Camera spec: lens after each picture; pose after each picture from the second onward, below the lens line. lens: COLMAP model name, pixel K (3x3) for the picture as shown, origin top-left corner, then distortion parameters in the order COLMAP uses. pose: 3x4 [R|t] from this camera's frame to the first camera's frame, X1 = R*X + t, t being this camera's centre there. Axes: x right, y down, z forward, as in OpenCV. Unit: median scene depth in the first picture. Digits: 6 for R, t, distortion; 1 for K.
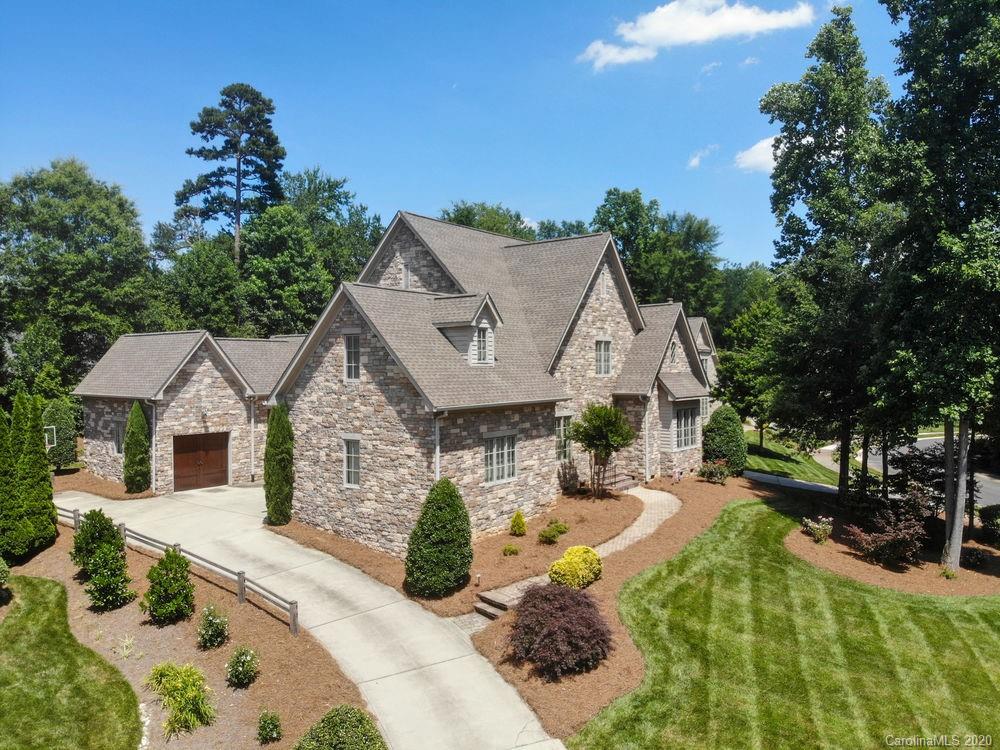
lens RADIAL K [[771.6, 0, 554.9], [0, 771.6, 372.7], [0, 0, 1]] dist [0.071087, -0.186557]
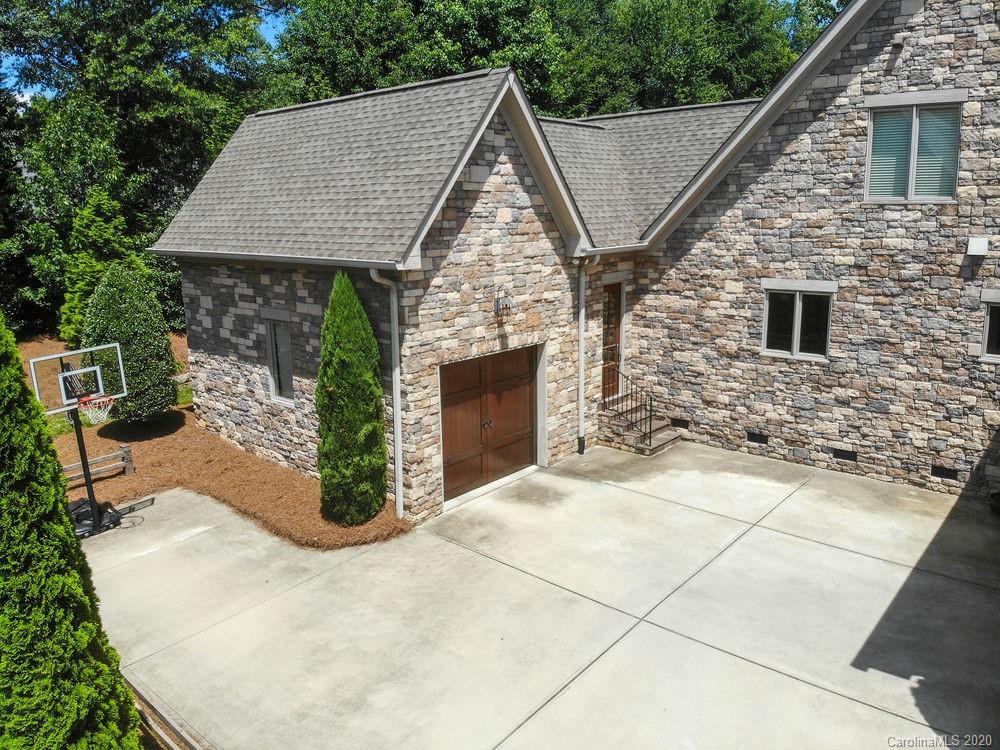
lens RADIAL K [[771.6, 0, 554.9], [0, 771.6, 372.7], [0, 0, 1]] dist [0.071087, -0.186557]
pose [[0.997415, 0.006056, -0.071598, -0.381127], [0.008027, 0.980812, 0.194789, 0.011778], [0.071404, -0.194861, 0.978228, 0.595767]]
